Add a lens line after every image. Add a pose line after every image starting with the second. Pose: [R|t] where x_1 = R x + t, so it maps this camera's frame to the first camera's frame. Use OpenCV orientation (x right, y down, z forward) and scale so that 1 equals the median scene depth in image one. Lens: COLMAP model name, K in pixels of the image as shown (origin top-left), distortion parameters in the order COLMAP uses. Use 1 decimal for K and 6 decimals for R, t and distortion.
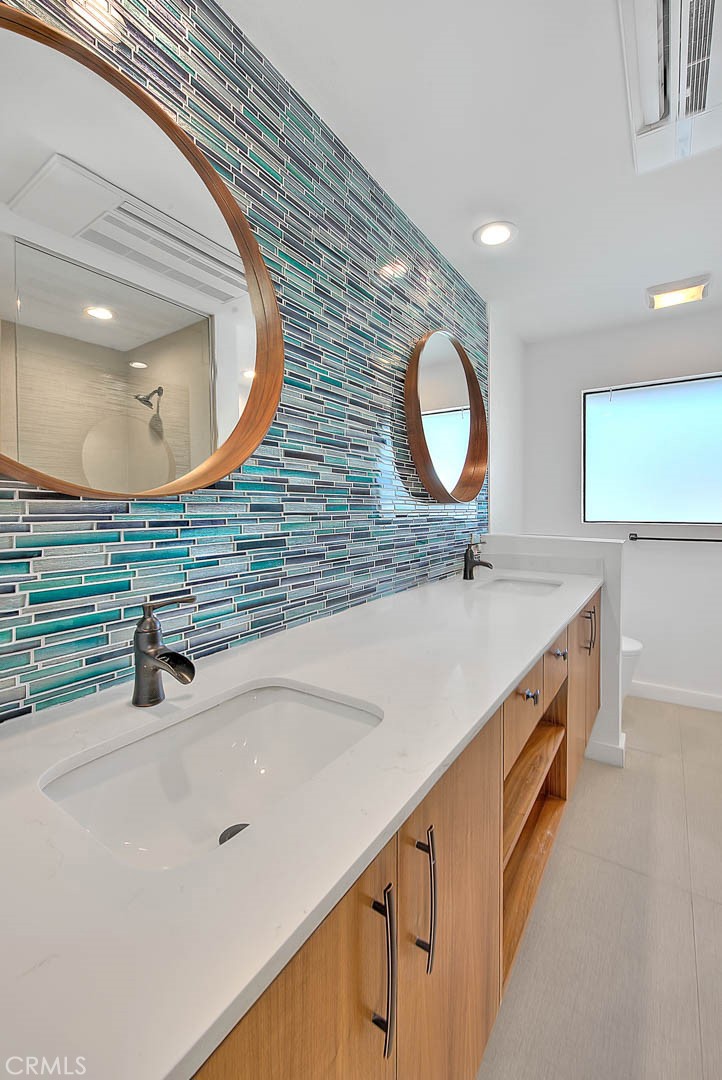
lens RADIAL K [[443.7, 0, 365.7], [0, 443.7, 523.2], [0, 0, 1]] dist [-0.003860, -0.001671]
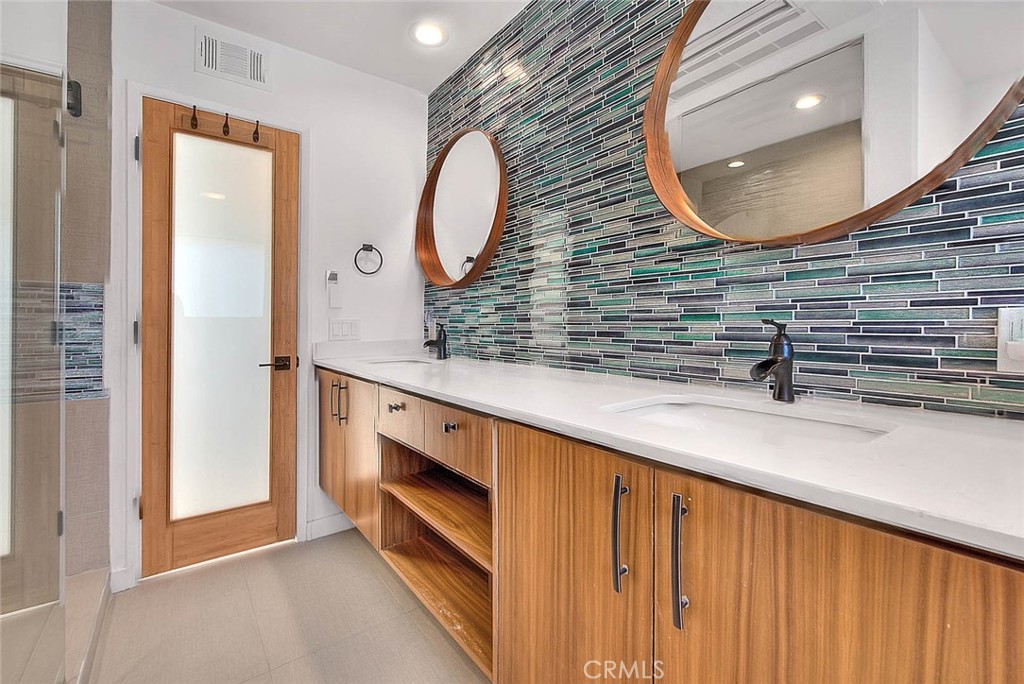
lens RADIAL K [[451.8, 0, 529.9], [0, 451.8, 322.3], [0, 0, 1]] dist [0.009127, -0.000417]
pose [[-0.297546, 0.005459, -0.954692, 1.207577], [-0.020577, 0.999715, 0.012129, 0.066876], [0.954486, 0.023254, -0.297348, 1.377129]]
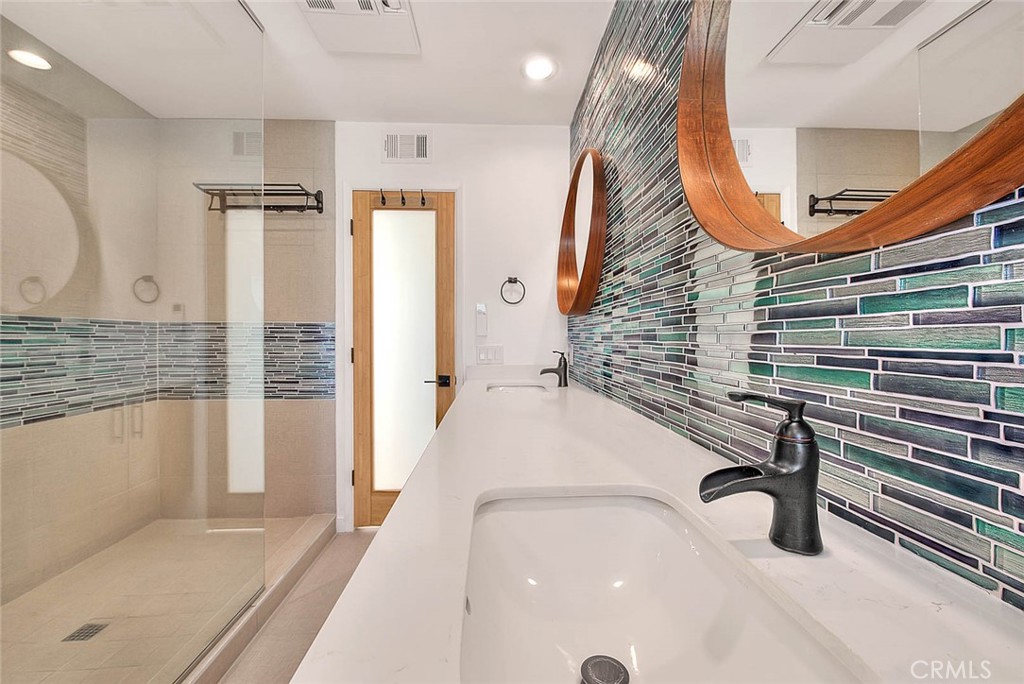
lens RADIAL K [[420.7, 0, 510.4], [0, 420.7, 335.0], [0, 0, 1]] dist [-0.003860, -0.001671]
pose [[-0.804485, 0.007867, -0.593921, 0.788471], [-0.007488, 0.999699, 0.023383, 0.004667], [0.593926, 0.023259, -0.804183, 1.702921]]
